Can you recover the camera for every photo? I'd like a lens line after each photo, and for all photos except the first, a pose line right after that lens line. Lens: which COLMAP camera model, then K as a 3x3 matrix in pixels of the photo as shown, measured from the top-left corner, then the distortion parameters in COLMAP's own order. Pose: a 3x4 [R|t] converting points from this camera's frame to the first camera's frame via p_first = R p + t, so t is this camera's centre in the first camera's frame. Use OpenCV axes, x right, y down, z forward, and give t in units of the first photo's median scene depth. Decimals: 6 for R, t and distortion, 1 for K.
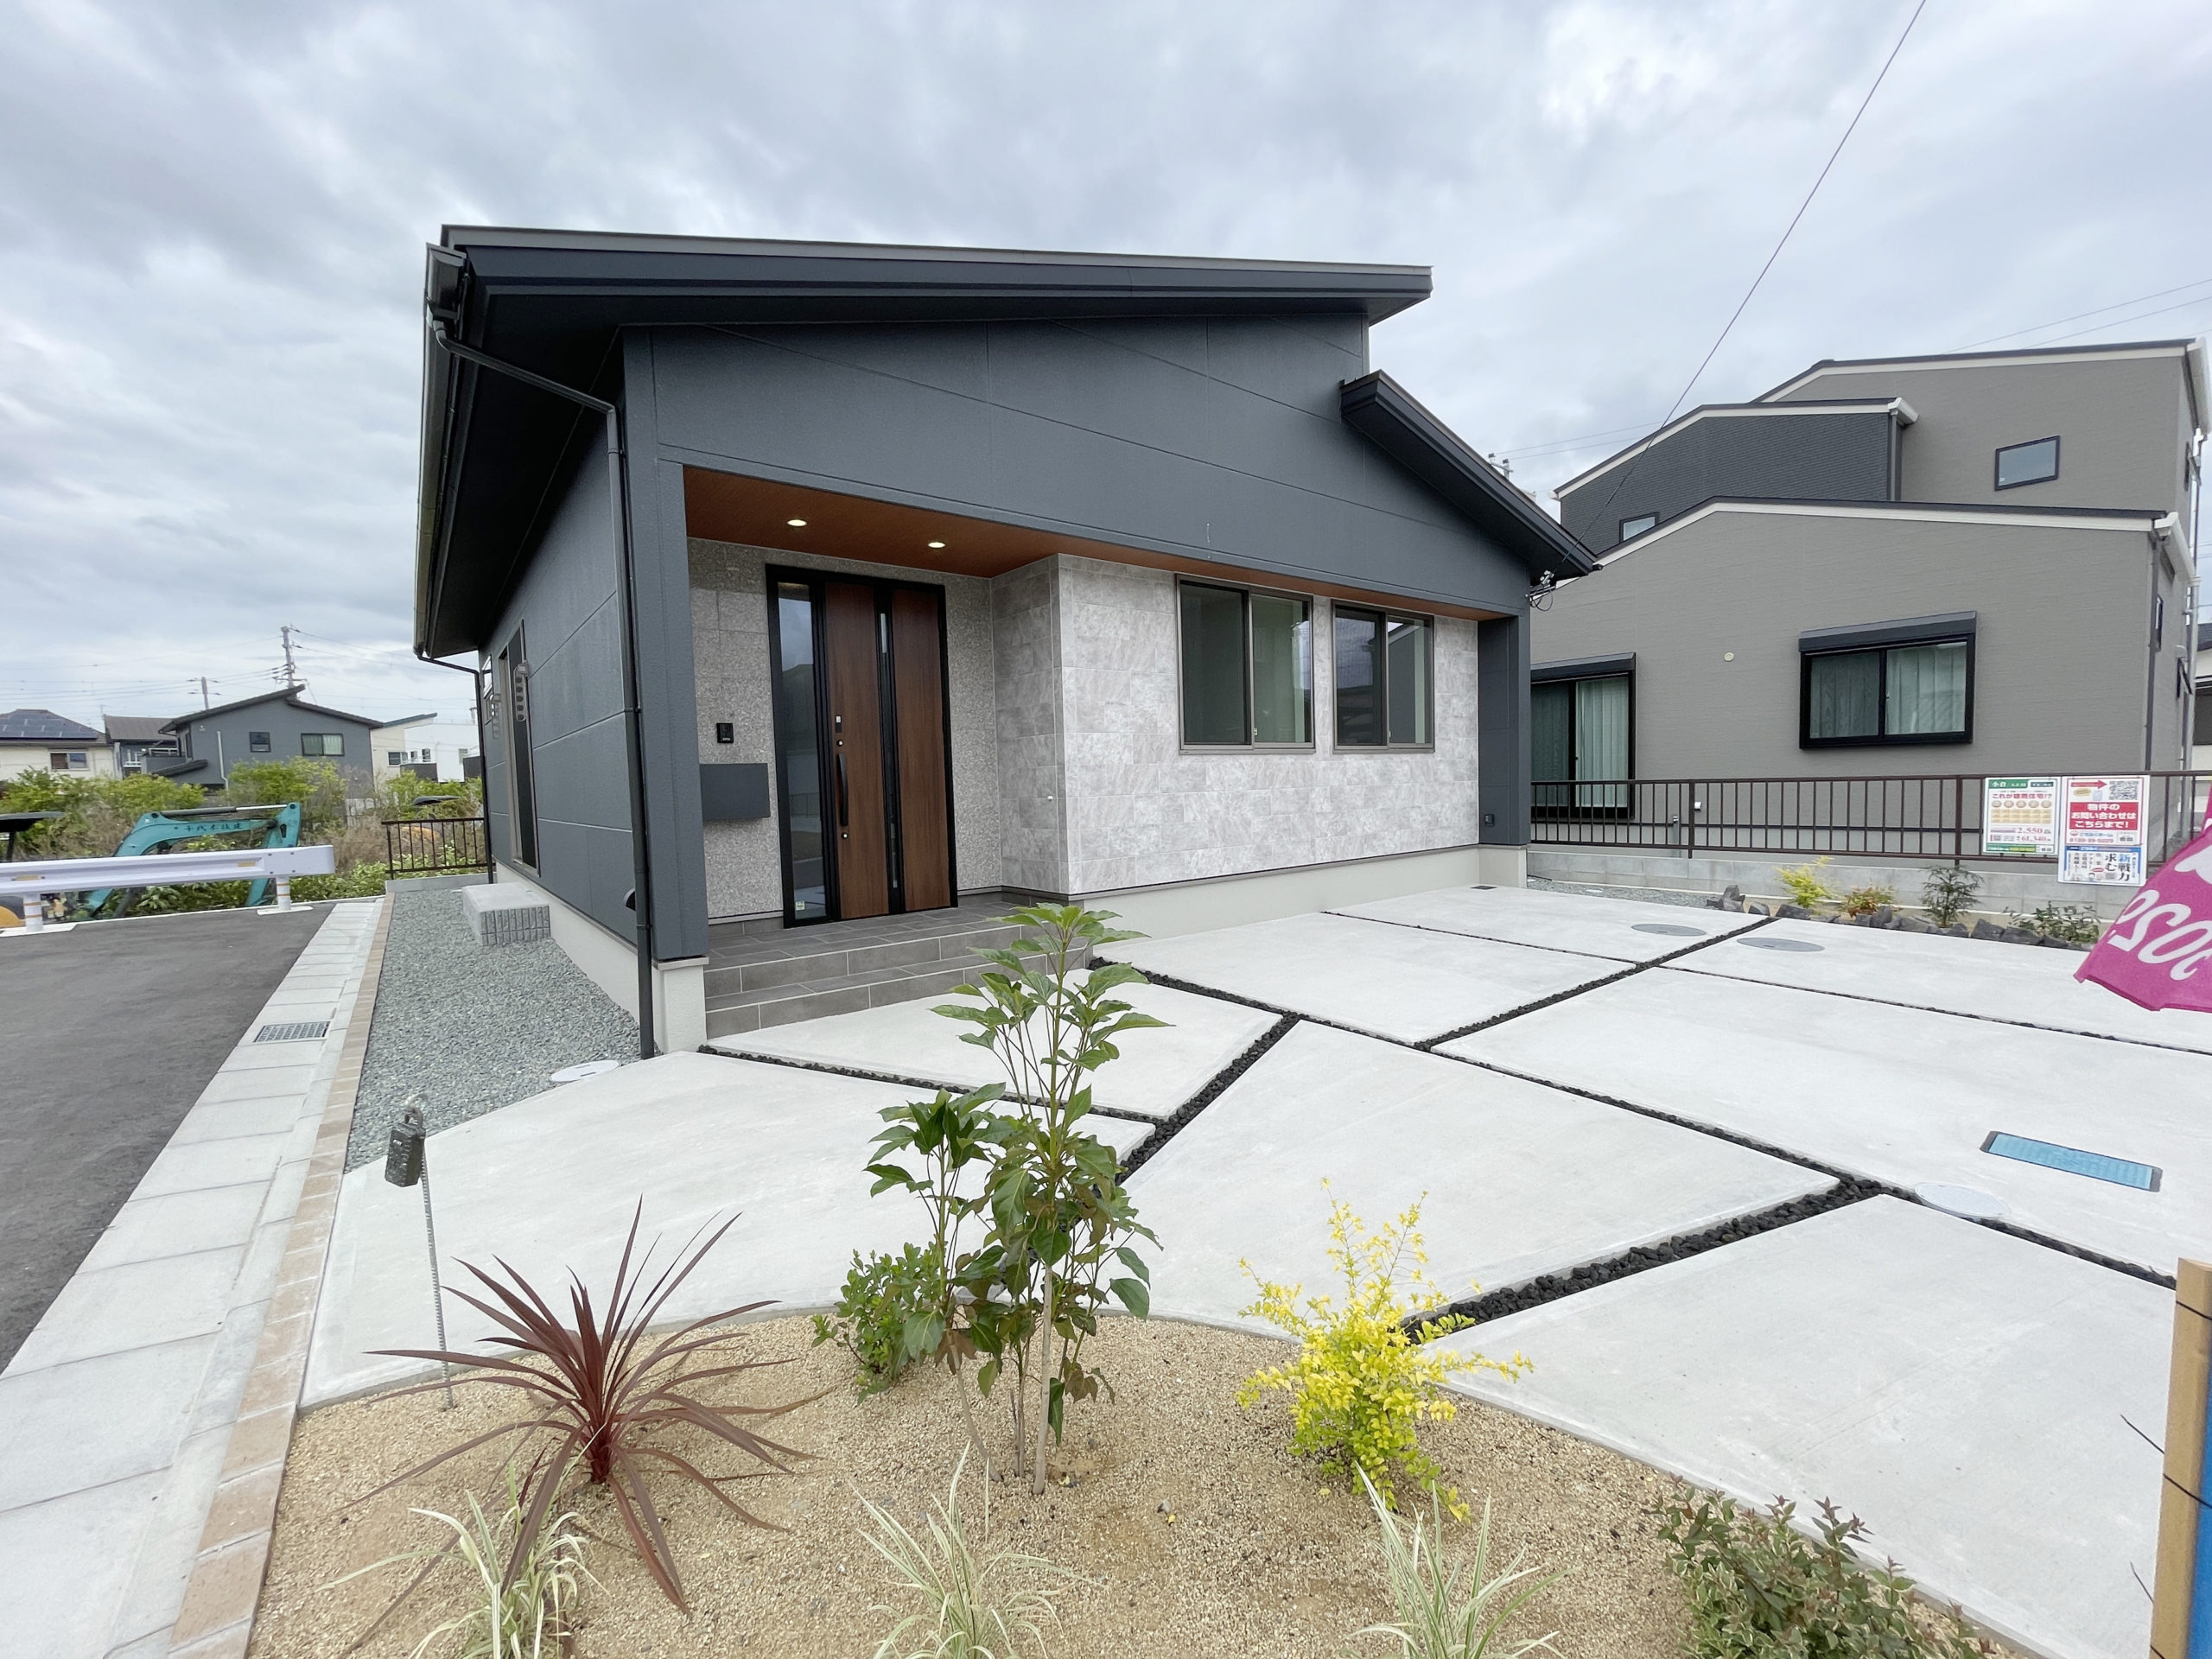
lens RADIAL K [[886.4, 0, 1103.9], [0, 886.4, 832.7], [0, 0, 1]] dist [-0.002393, -0.000179]
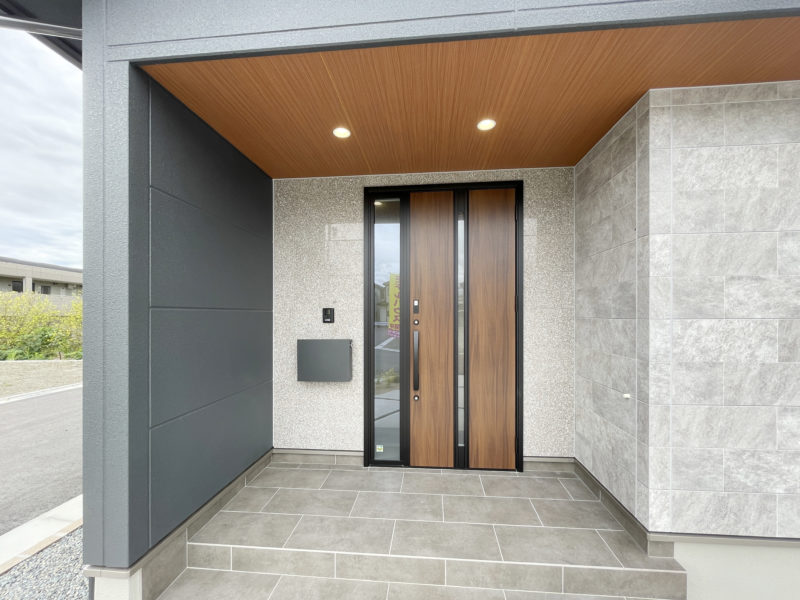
lens RADIAL K [[320.6, 0, 396.3], [0, 320.6, 316.7], [0, 0, 1]] dist [-0.002393, -0.000179]
pose [[0.714516, 0.031455, -0.698912, -0.007704], [-0.059131, 0.998129, -0.015530, -0.095429], [0.697116, 0.052424, 0.715039, 0.631054]]
